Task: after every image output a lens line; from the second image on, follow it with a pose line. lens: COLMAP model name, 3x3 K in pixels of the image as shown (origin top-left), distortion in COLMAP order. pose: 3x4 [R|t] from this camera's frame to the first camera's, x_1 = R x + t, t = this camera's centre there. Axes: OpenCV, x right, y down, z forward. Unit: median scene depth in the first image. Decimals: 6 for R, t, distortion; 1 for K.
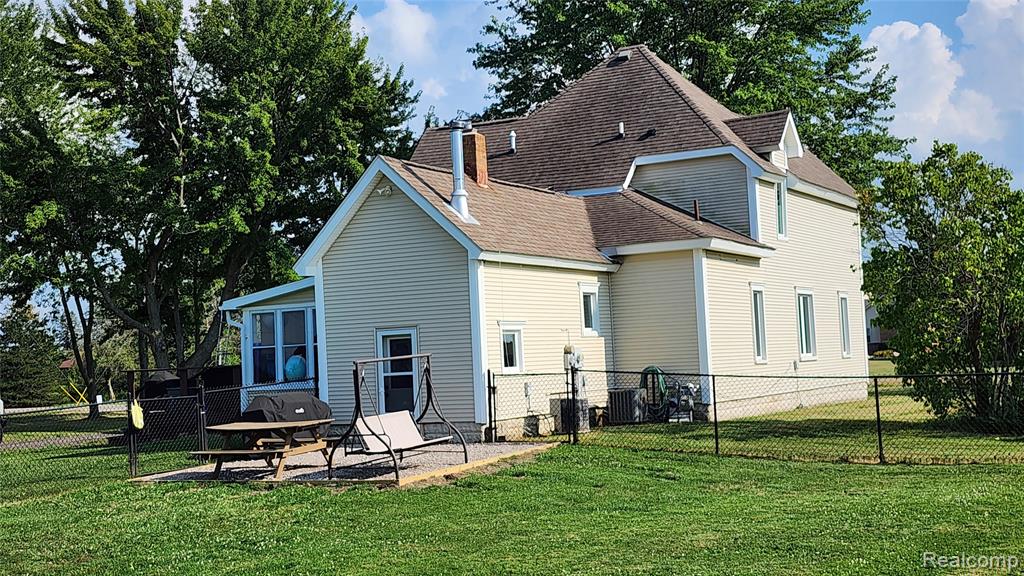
lens RADIAL K [[1358.1, 0, 512.0], [0, 1358.1, 288.0], [0, 0, 1]] dist [0.128368, -0.491516]
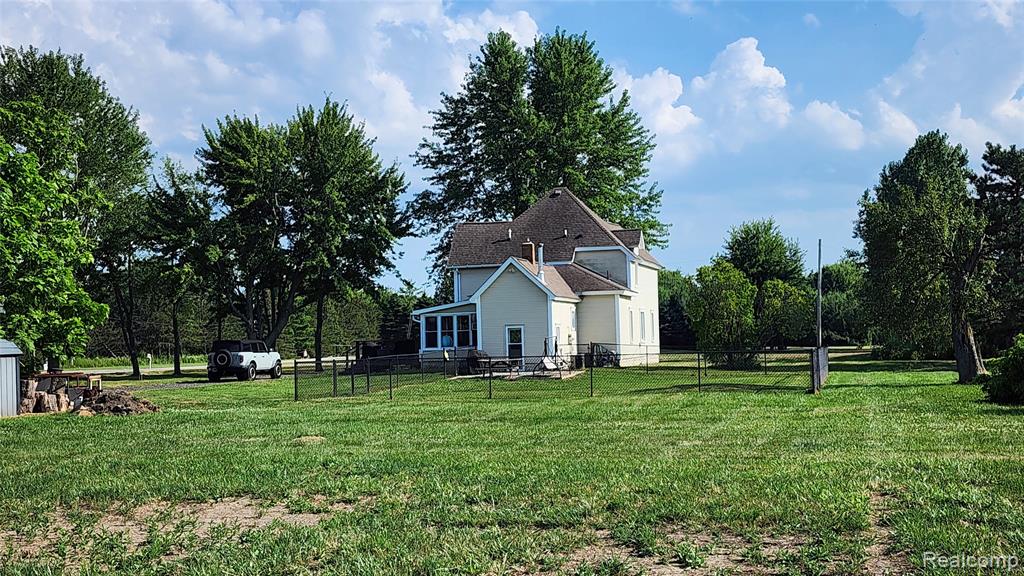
lens RADIAL K [[1358.1, 0, 512.0], [0, 1358.1, 288.0], [0, 0, 1]] dist [0.128368, -0.491516]
pose [[0.970750, 0.033831, 0.237695, -0.514554], [-0.034900, 0.999391, 0.000290, -0.028976], [-0.237541, -0.008577, 0.971340, -1.068593]]
